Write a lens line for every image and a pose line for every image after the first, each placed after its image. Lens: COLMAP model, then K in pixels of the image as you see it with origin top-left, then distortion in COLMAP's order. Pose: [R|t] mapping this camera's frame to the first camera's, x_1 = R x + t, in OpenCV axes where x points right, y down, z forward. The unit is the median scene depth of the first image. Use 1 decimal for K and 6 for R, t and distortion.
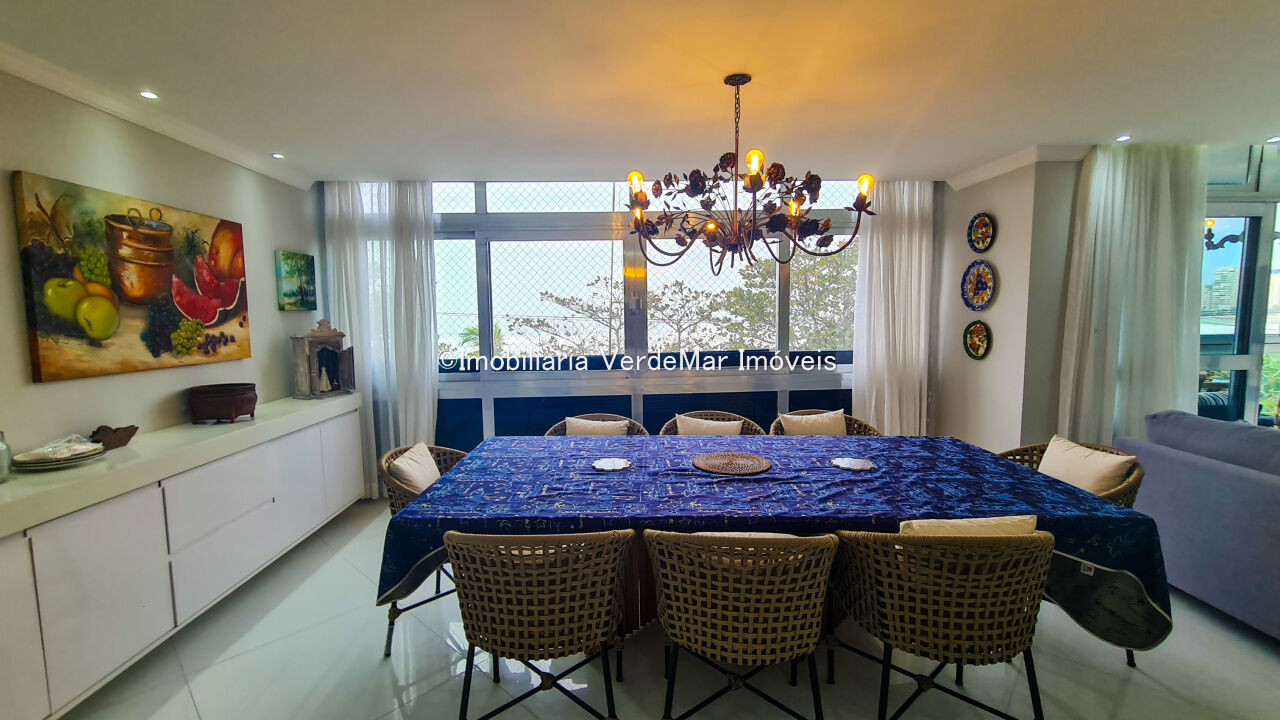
lens RADIAL K [[554.6, 0, 620.3], [0, 554.6, 359.0], [0, 0, 1]] dist [0.000181, -0.001287]
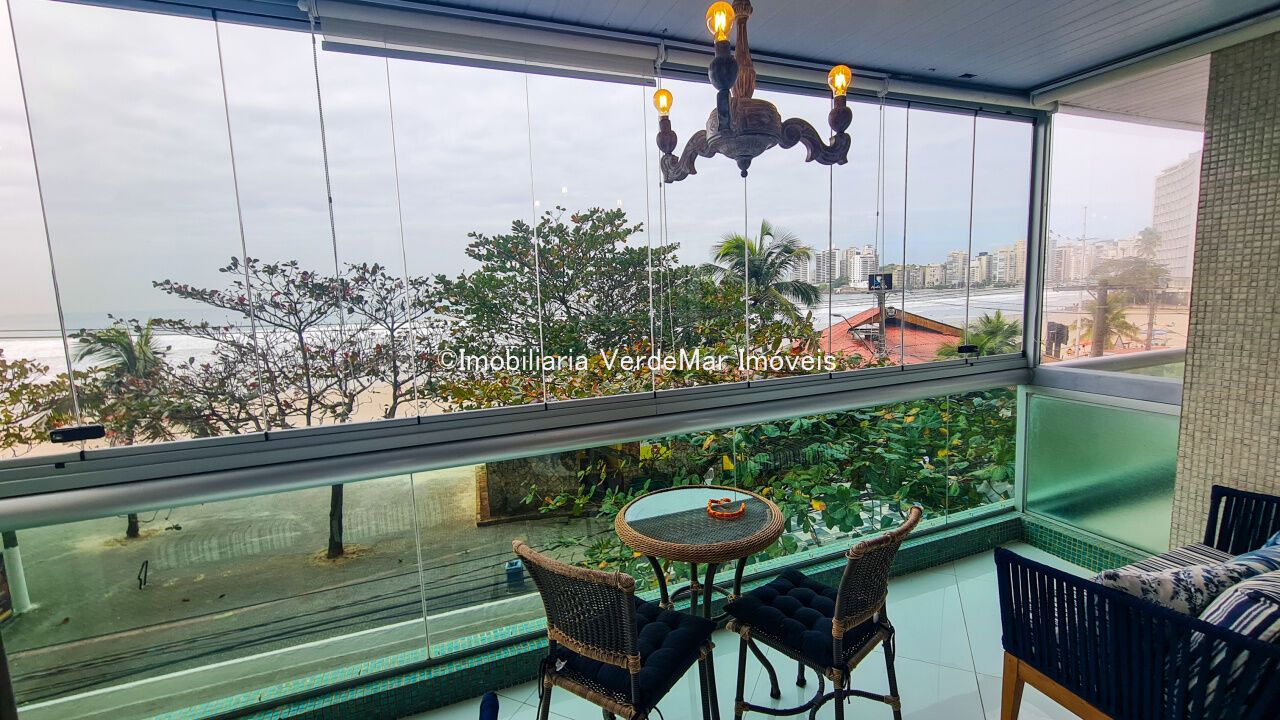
lens RADIAL K [[554.6, 0, 637.7], [0, 554.6, 354.8], [0, 0, 1]] dist [0.000181, -0.001287]
pose [[0.947759, -0.054145, 0.314357, 1.180654], [0.046367, 0.998406, 0.032173, -0.128443], [-0.315598, -0.015917, 0.948759, 0.859454]]
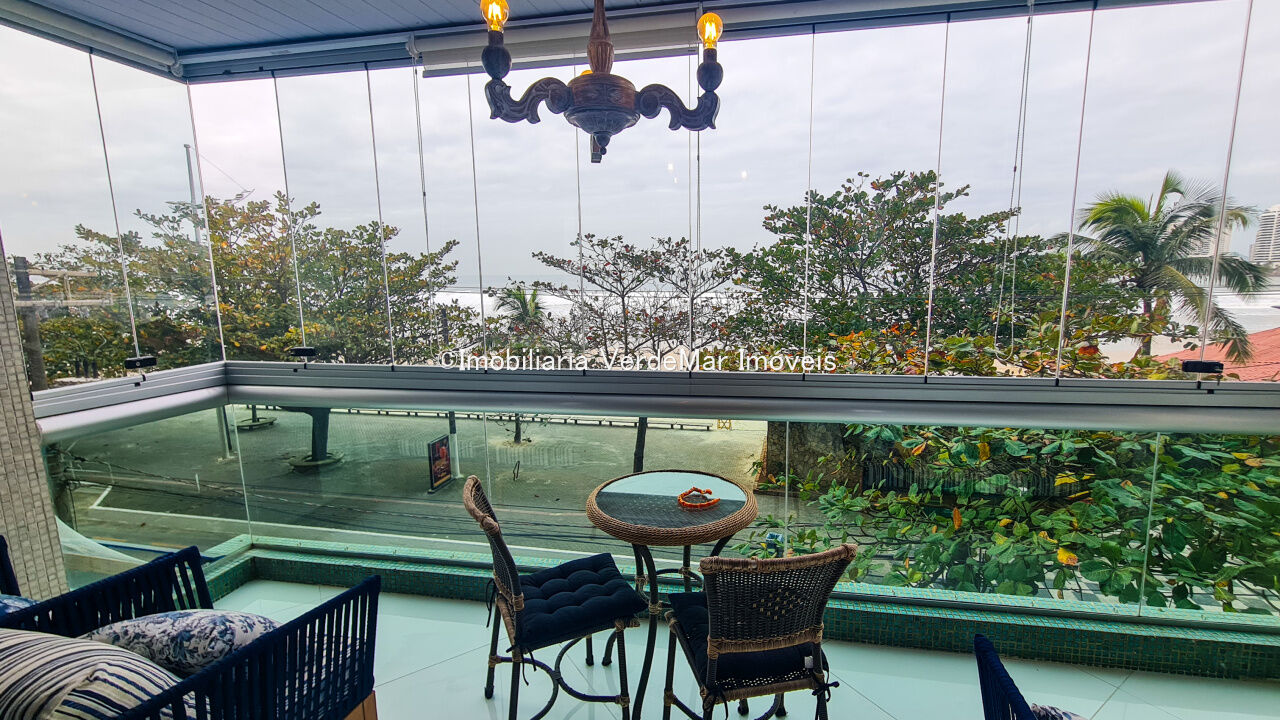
lens RADIAL K [[554.6, 0, 644.7], [0, 554.6, 358.8], [0, 0, 1]] dist [0.000181, -0.001287]
pose [[0.970176, 0.038057, -0.239397, 1.503752], [-0.019297, 0.996590, 0.080226, -0.129508], [0.241633, -0.073214, 0.967602, 0.838355]]
